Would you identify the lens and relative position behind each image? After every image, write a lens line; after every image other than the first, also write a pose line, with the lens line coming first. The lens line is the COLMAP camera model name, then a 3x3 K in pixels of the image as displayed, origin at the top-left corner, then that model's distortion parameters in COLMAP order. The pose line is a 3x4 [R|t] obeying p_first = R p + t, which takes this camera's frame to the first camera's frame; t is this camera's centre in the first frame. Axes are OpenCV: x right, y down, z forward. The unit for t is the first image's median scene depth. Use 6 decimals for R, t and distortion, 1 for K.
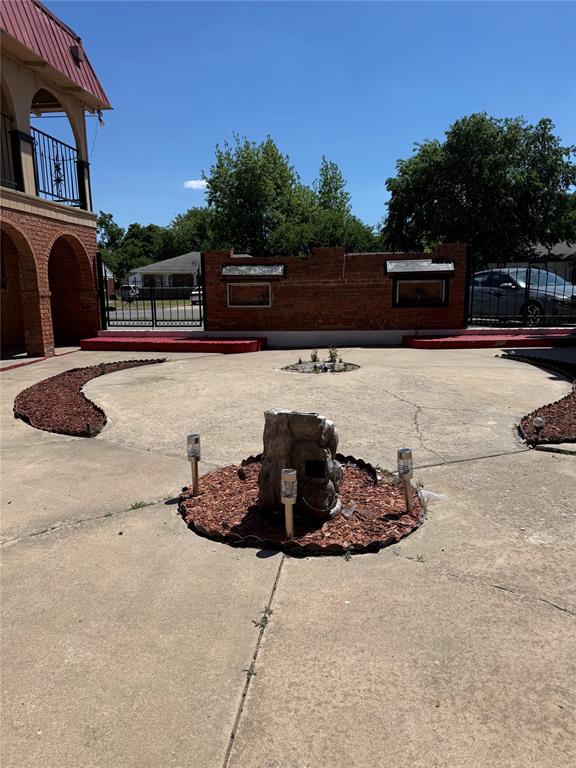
lens RADIAL K [[530.4, 0, 288.0], [0, 530.4, 384.0], [0, 0, 1]] dist [0.039518, -0.056463]
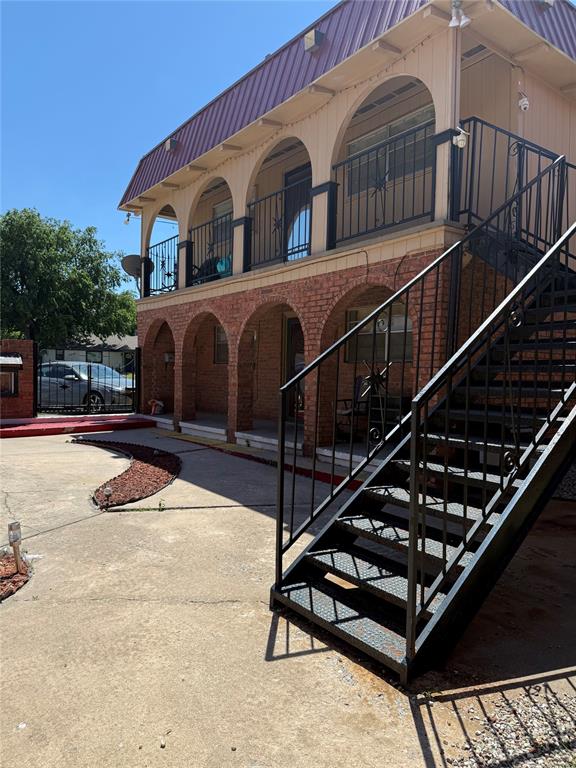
lens RADIAL K [[530.4, 0, 288.0], [0, 530.4, 384.0], [0, 0, 1]] dist [0.039518, -0.056463]
pose [[0.710244, 0.010781, 0.703873, -0.127201], [0.097026, 0.988841, -0.113050, 0.000910], [-0.697237, 0.148587, 0.701273, -0.240667]]
